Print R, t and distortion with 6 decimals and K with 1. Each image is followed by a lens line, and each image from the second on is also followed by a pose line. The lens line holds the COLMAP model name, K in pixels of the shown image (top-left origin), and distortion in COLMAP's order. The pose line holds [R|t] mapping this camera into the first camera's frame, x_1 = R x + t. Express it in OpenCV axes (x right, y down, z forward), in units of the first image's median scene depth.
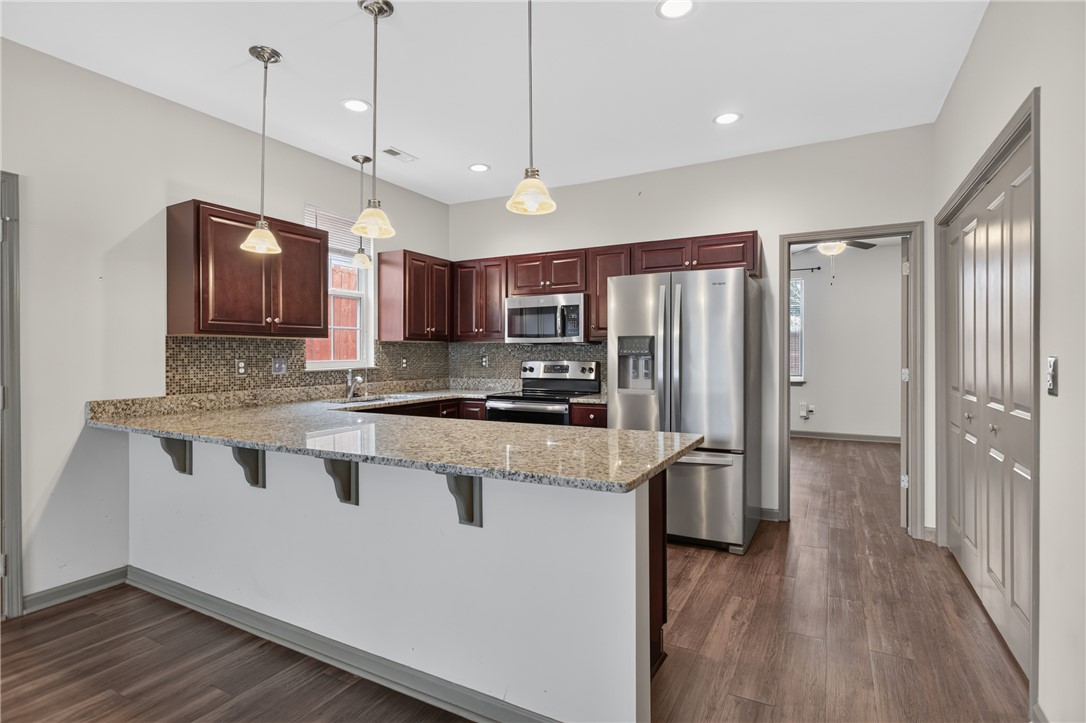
lens RADIAL K [[541.2, 0, 541.6], [0, 541.2, 358.3], [0, 0, 1]] dist [-0.010870, 0.006773]
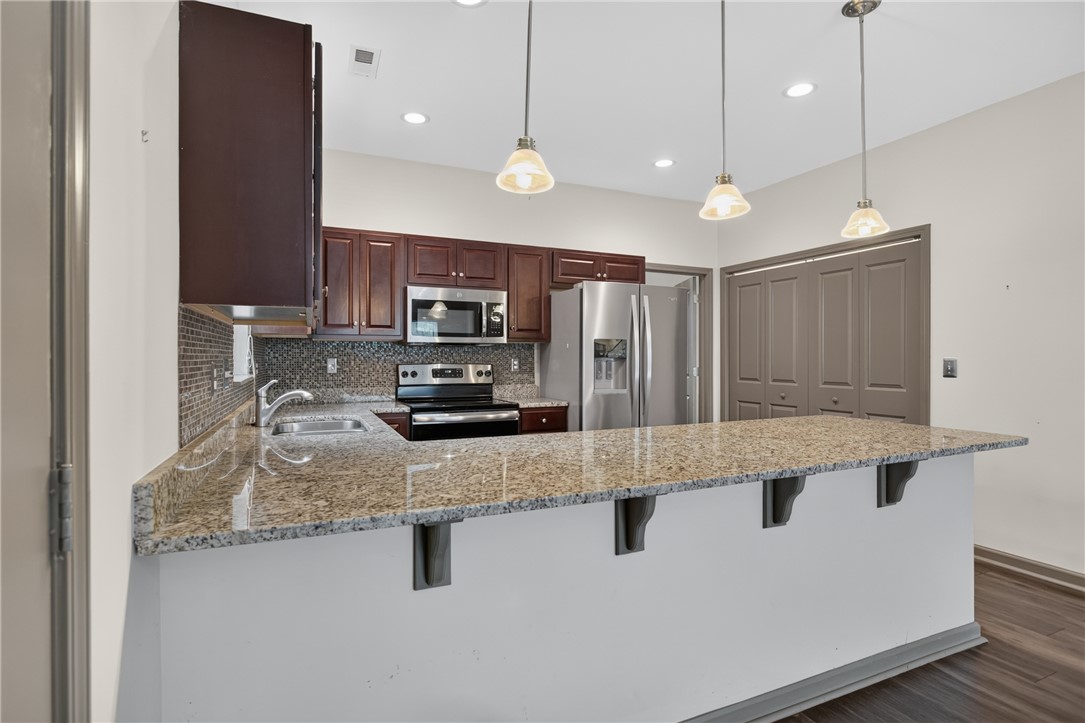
lens RADIAL K [[540.7, 0, 546.6], [0, 540.7, 356.2], [0, 0, 1]] dist [-0.010870, 0.006773]
pose [[0.608295, 0.006139, 0.793687, -0.725783], [0.002334, 0.999952, -0.009524, 0.001659], [-0.793708, 0.007645, 0.608251, 0.439886]]
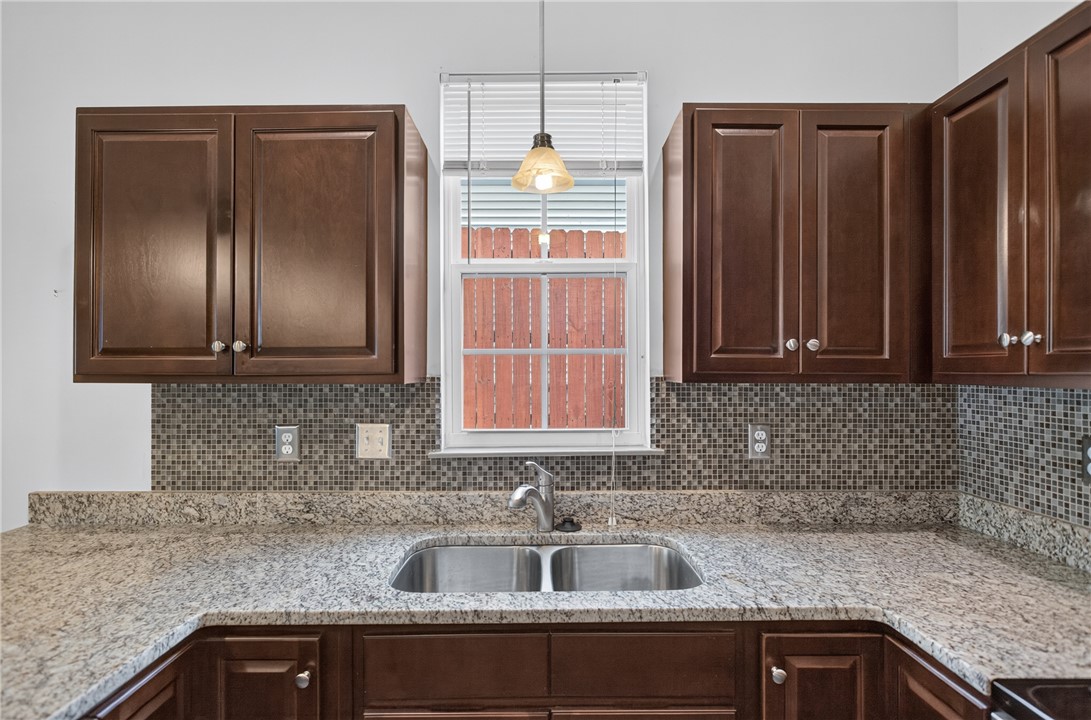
lens RADIAL K [[541.8, 0, 545.4], [0, 541.8, 364.3], [0, 0, 1]] dist [-0.011665, 0.003443]
pose [[0.472333, -0.006530, -0.881396, -0.010320], [-0.005016, 0.999936, -0.010096, -0.048698], [0.881406, 0.009189, 0.472270, 0.928553]]
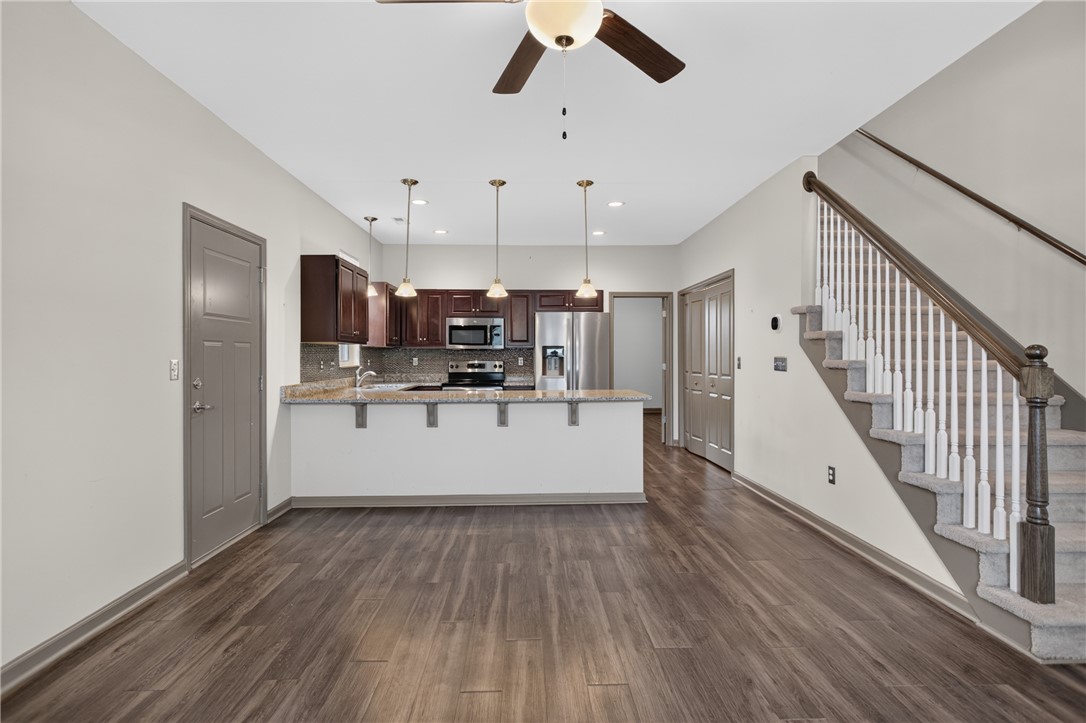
lens RADIAL K [[541.2, 0, 544.3], [0, 541.2, 357.2], [0, 0, 1]] dist [-0.010870, 0.006773]
pose [[0.860531, 0.001065, 0.509397, -0.742435], [0.003249, 0.999966, -0.007579, 0.009397], [-0.509388, 0.008177, 0.860498, -0.513469]]
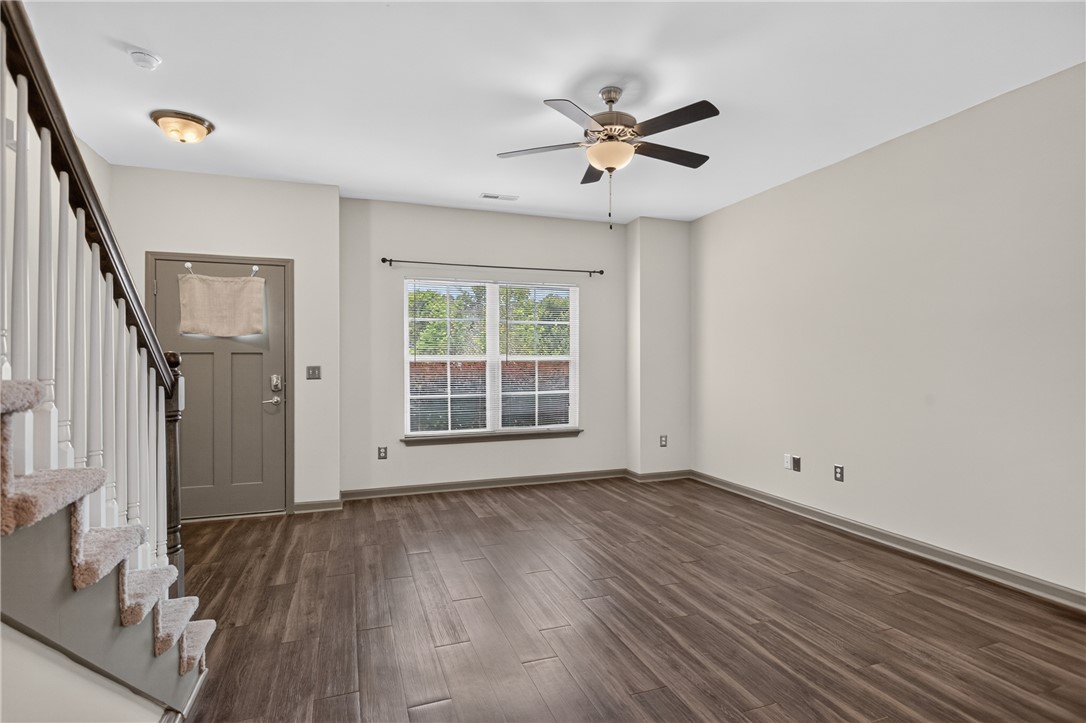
lens RADIAL K [[541.2, 0, 544.6], [0, 541.2, 361.1], [0, 0, 1]] dist [-0.010870, 0.006773]
pose [[-0.659415, -0.000075, -0.751780, 0.207026], [-0.003953, 0.999987, 0.003368, -0.001036], [0.751769, 0.005193, -0.659406, 0.369411]]
